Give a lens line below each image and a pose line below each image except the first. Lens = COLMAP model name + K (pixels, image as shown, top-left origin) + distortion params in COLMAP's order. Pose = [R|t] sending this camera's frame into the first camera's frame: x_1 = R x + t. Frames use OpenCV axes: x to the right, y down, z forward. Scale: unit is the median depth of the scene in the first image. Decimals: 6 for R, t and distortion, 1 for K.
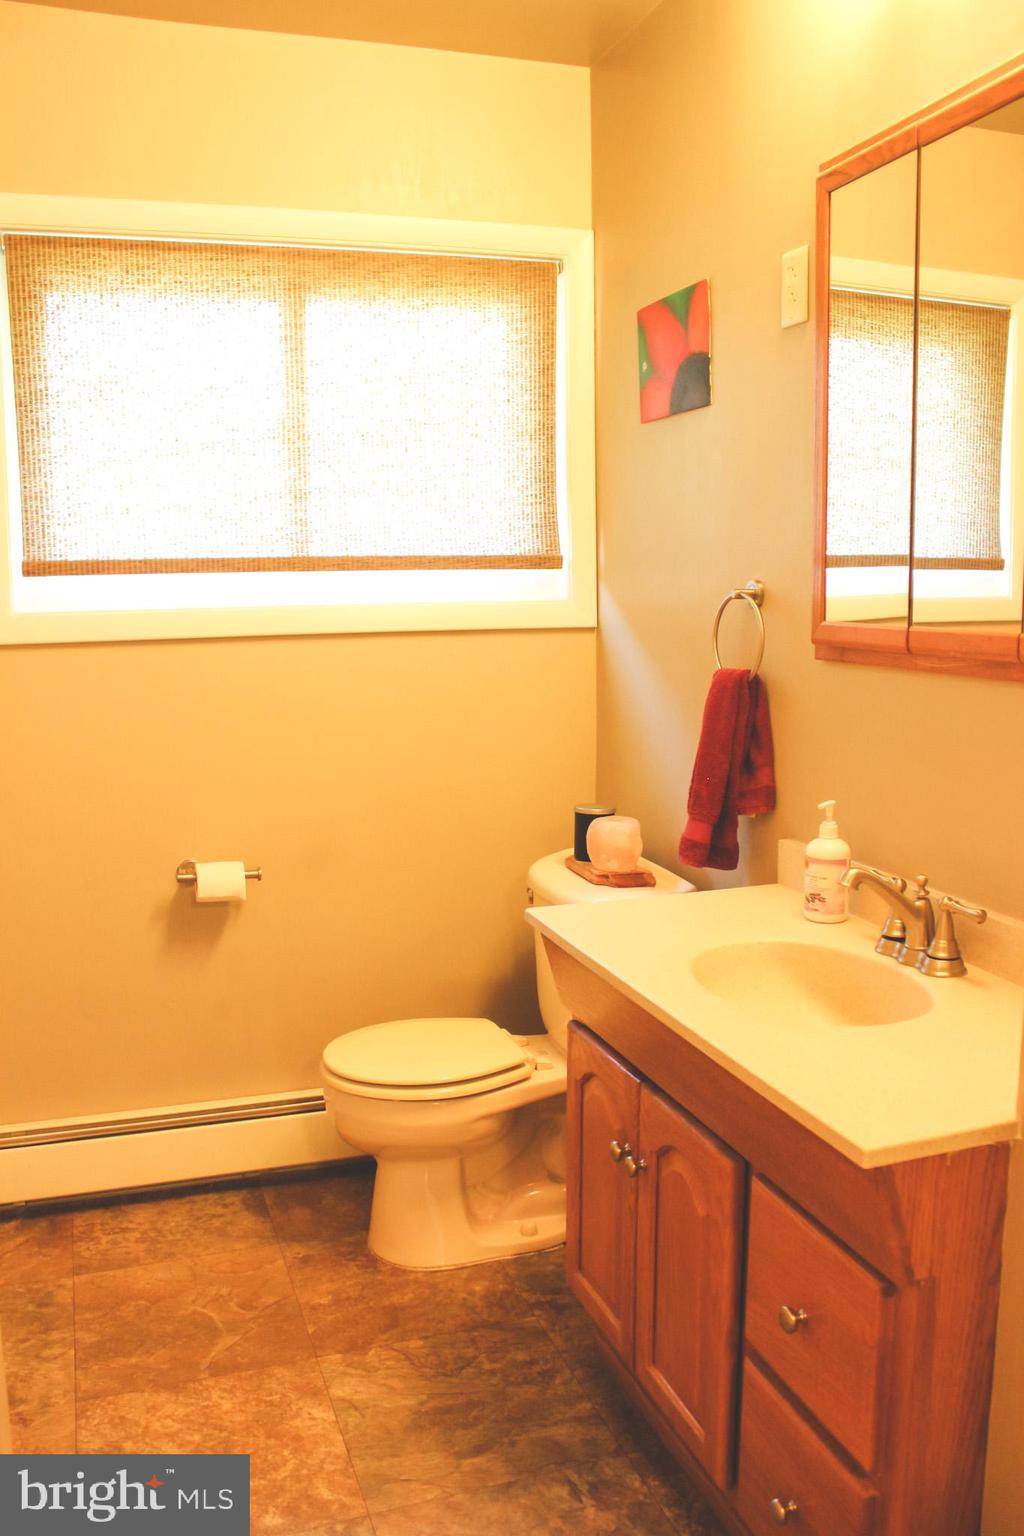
lens RADIAL K [[1296.7, 0, 512.0], [0, 1296.7, 768.0], [0, 0, 1]] dist [-0.164690, 0.150251]
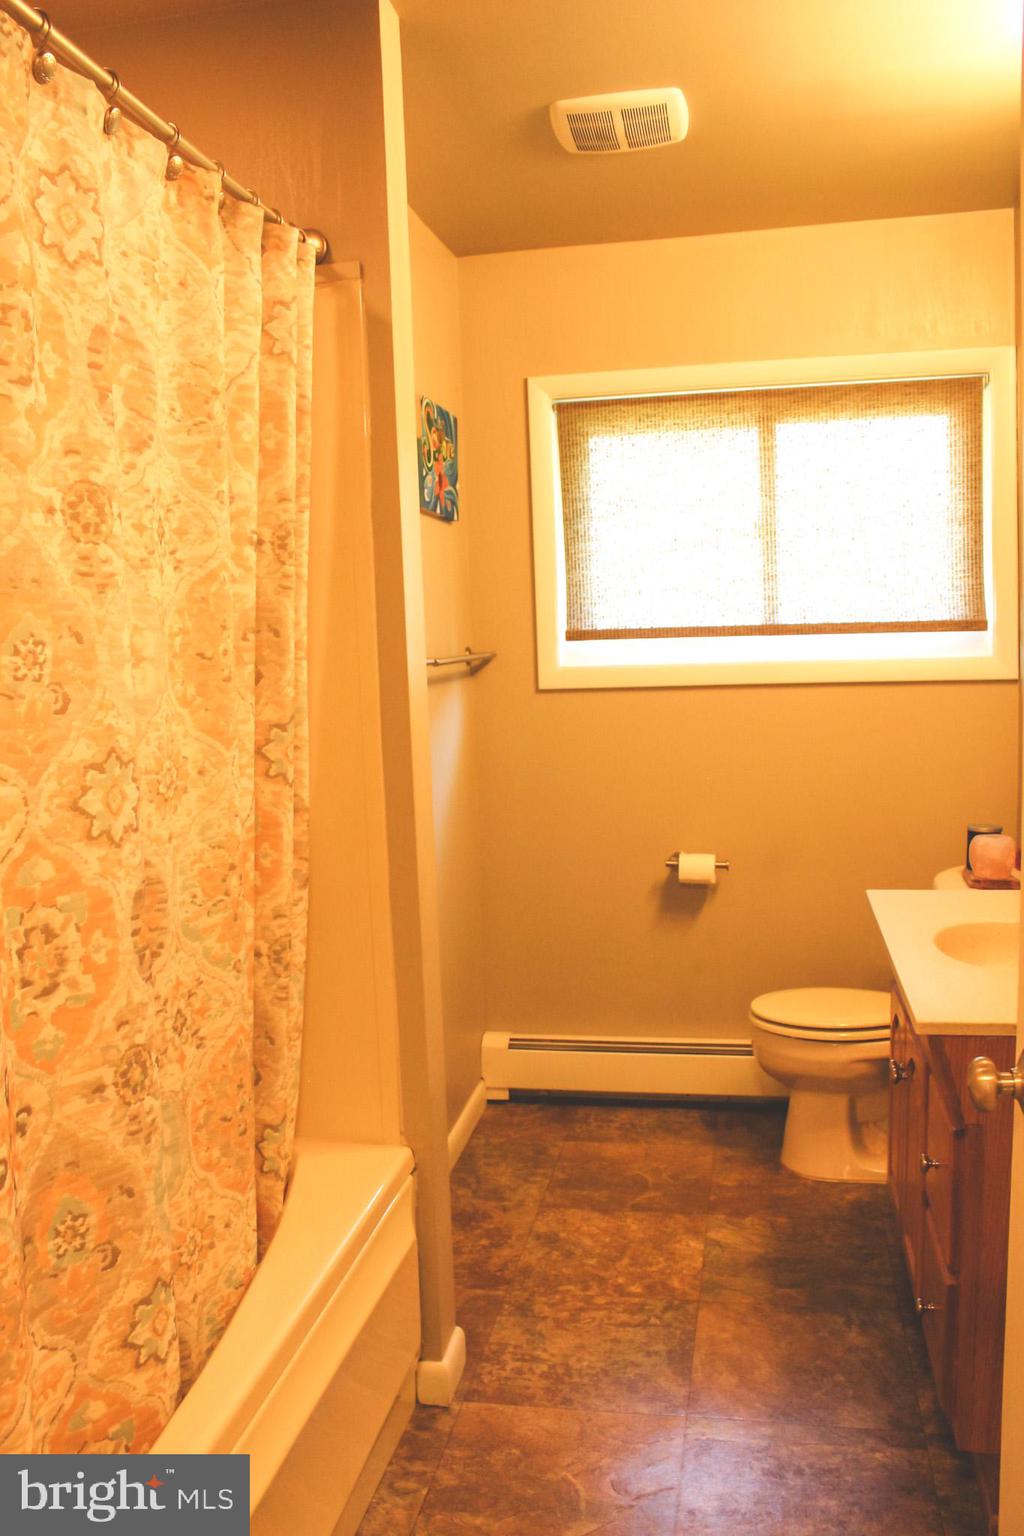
lens RADIAL K [[1288.8, 0, 512.0], [0, 1288.8, 768.0], [0, 0, 1]] dist [-0.160747, 0.146514]
pose [[0.868177, 0.031599, -0.495248, 0.273474], [-0.049196, 0.998535, -0.022531, 0.024629], [0.493810, 0.043925, 0.868460, -0.264700]]
